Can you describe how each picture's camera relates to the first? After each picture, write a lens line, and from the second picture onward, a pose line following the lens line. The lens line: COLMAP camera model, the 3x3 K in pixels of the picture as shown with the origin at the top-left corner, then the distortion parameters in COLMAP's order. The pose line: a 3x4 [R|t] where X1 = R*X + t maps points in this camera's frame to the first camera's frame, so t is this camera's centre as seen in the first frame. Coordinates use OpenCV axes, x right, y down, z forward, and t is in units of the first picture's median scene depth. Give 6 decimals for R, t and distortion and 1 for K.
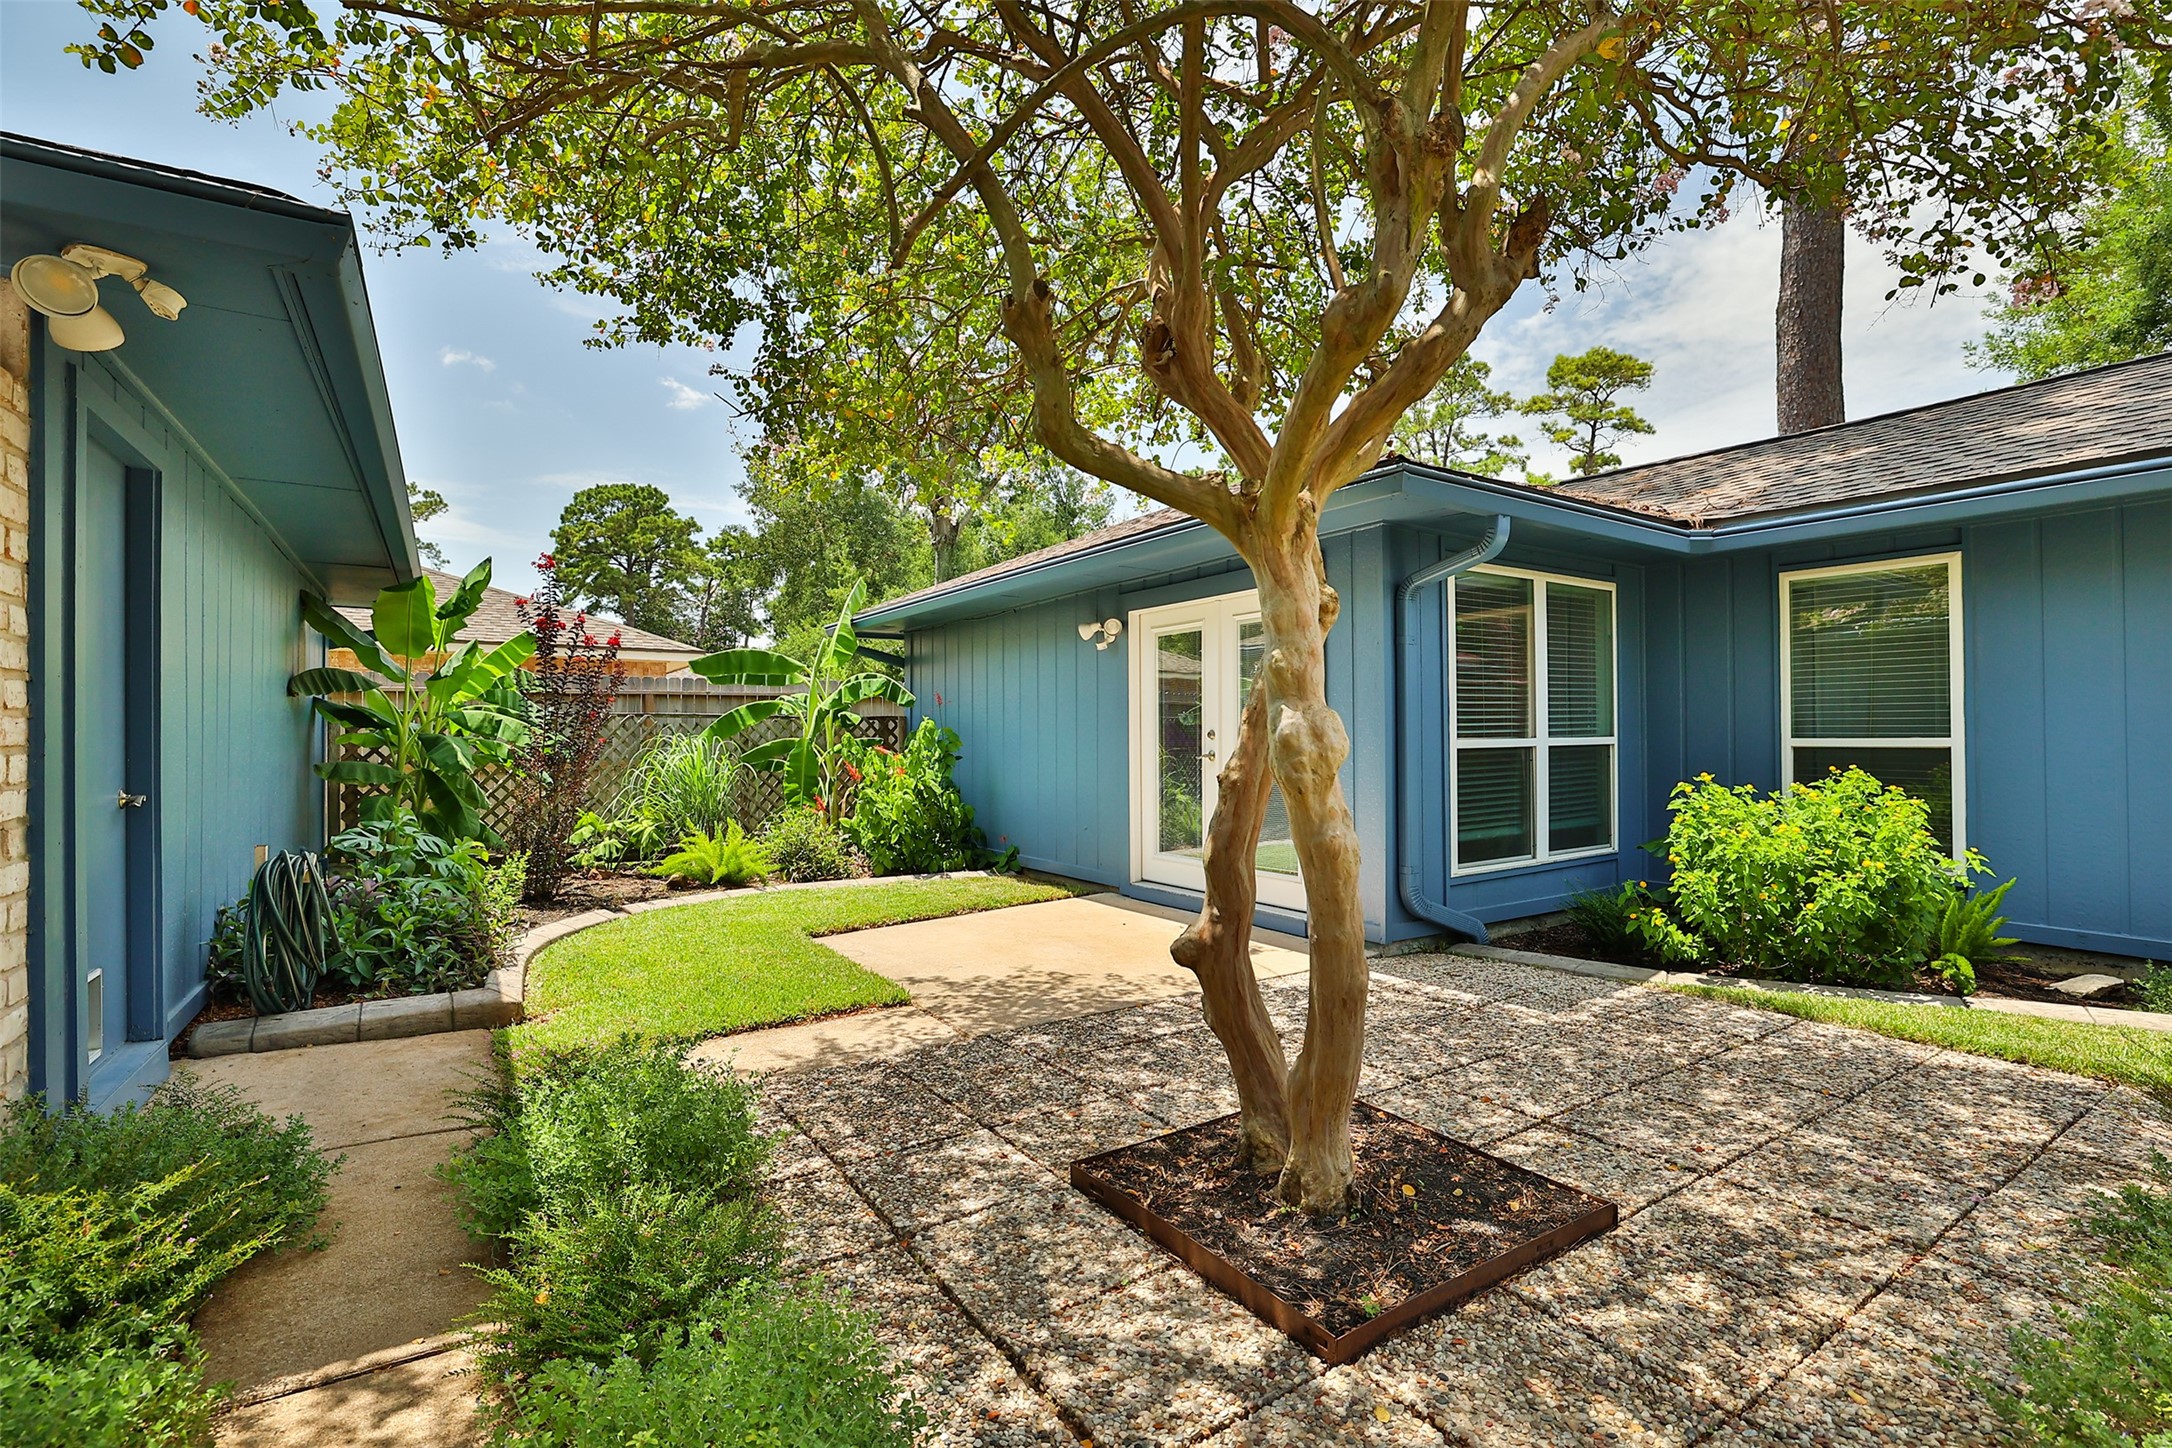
lens RADIAL K [[989.3, 0, 1092.6], [0, 989.3, 729.9], [0, 0, 1]] dist [-0.052751, 0.021553]
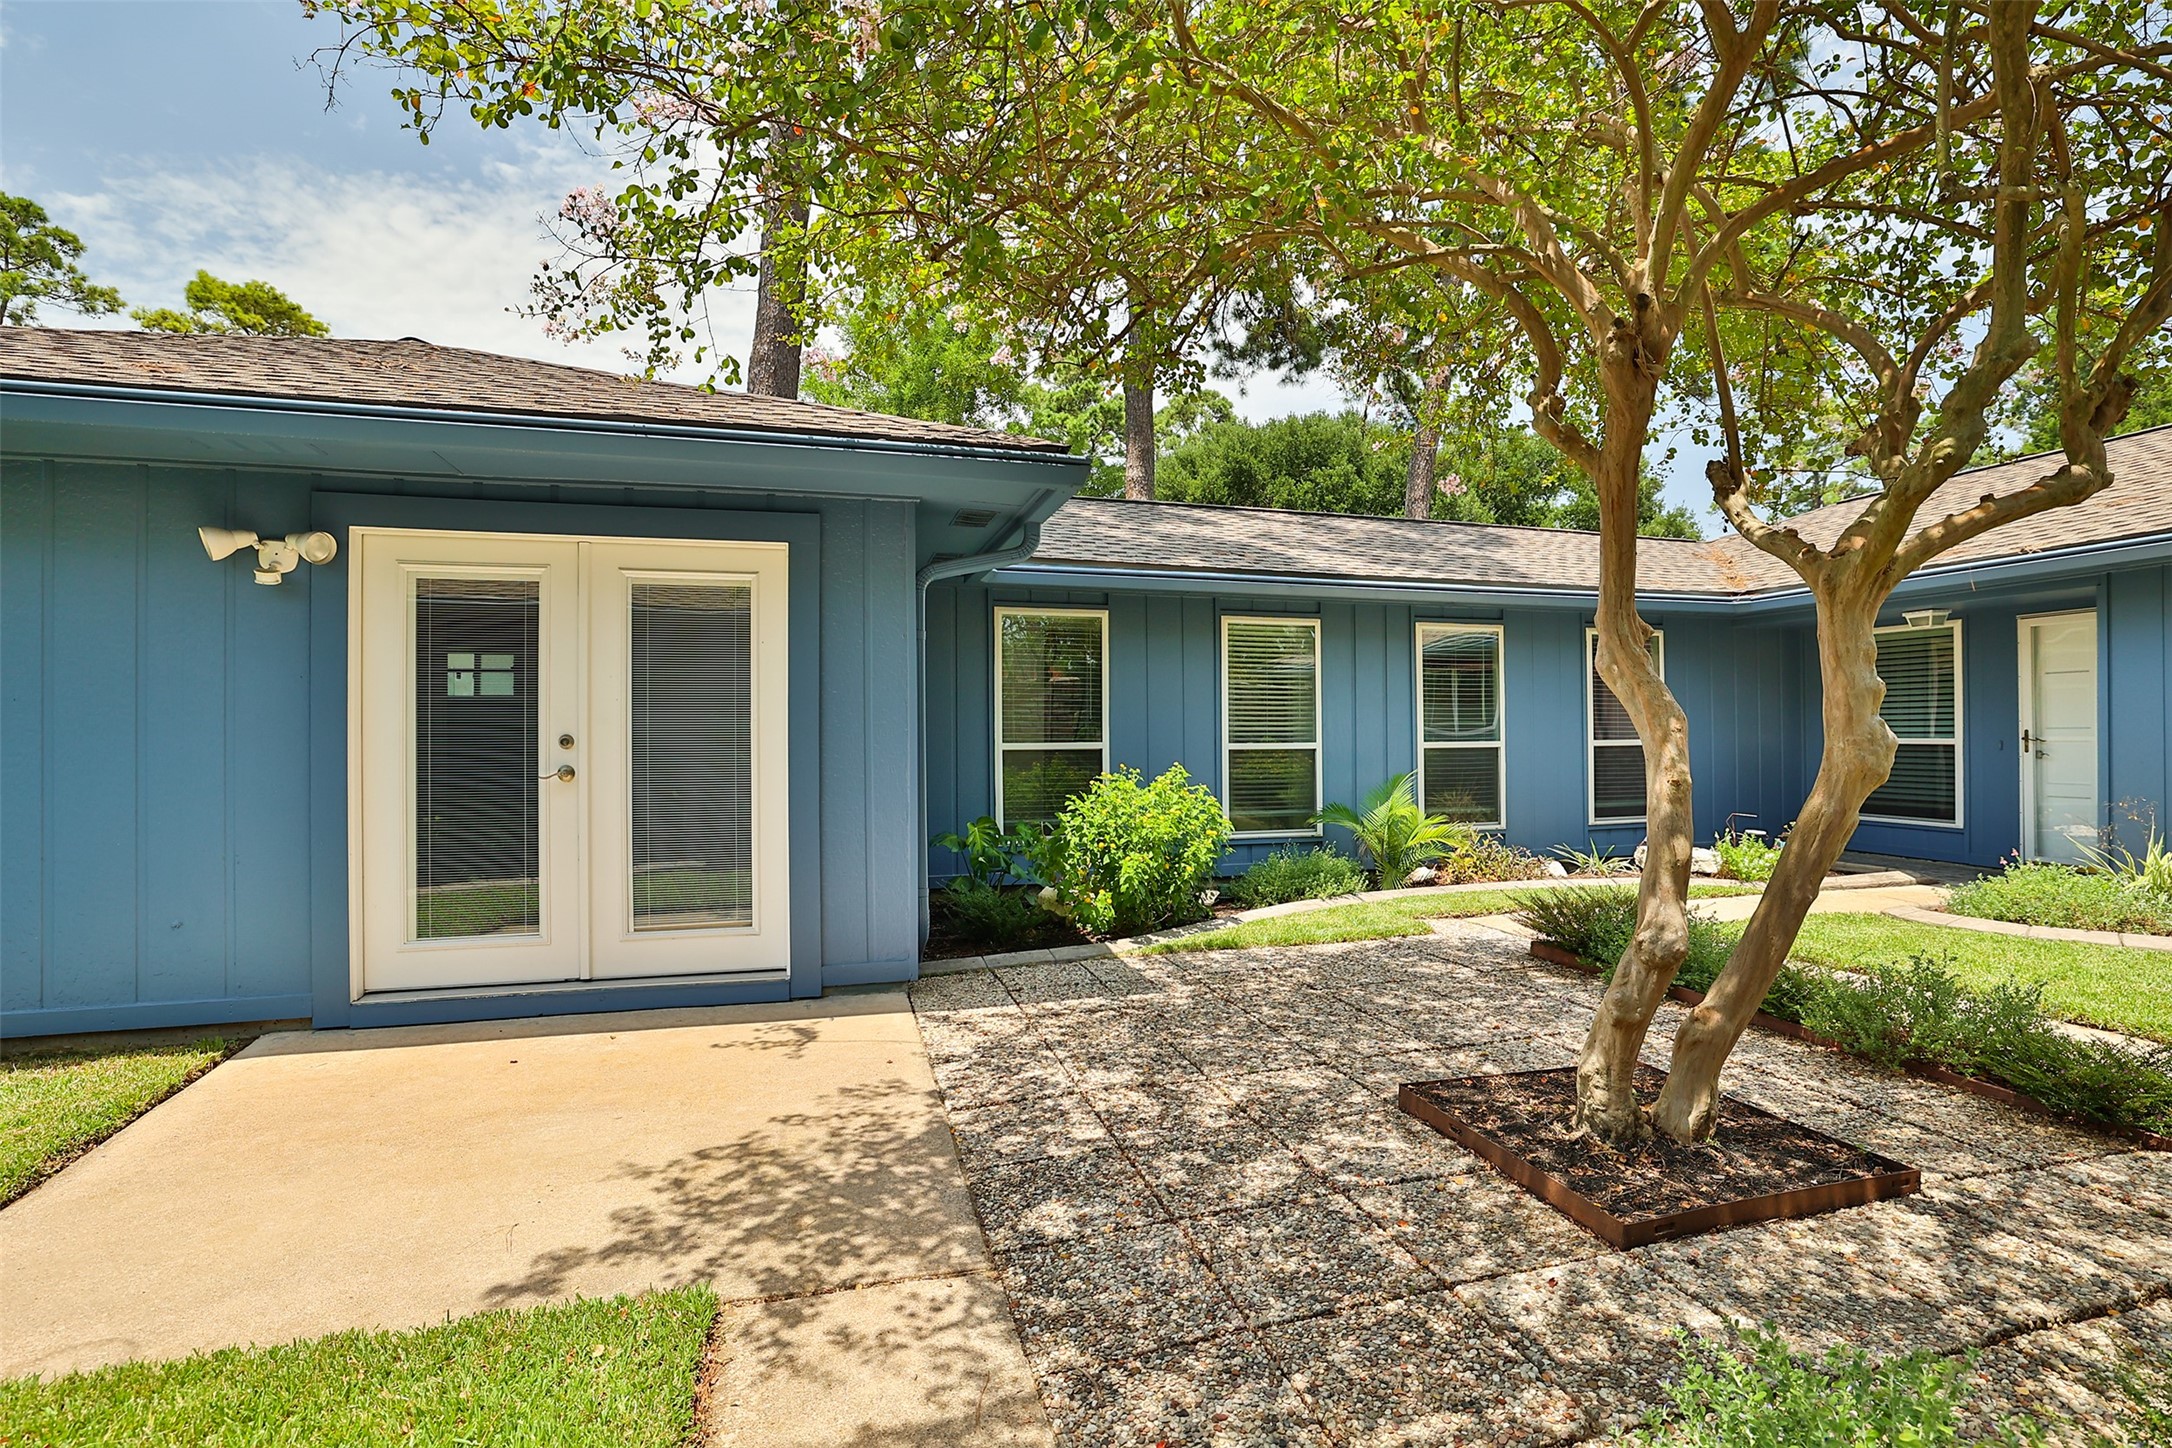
lens RADIAL K [[989.7, 0, 1089.4], [0, 989.7, 730.5], [0, 0, 1]] dist [-0.047515, 0.017881]
pose [[0.309889, 0.007639, 0.950742, -0.413880], [-0.002686, 0.999971, -0.007159, 0.001360], [-0.950769, -0.000335, 0.309901, 0.488676]]
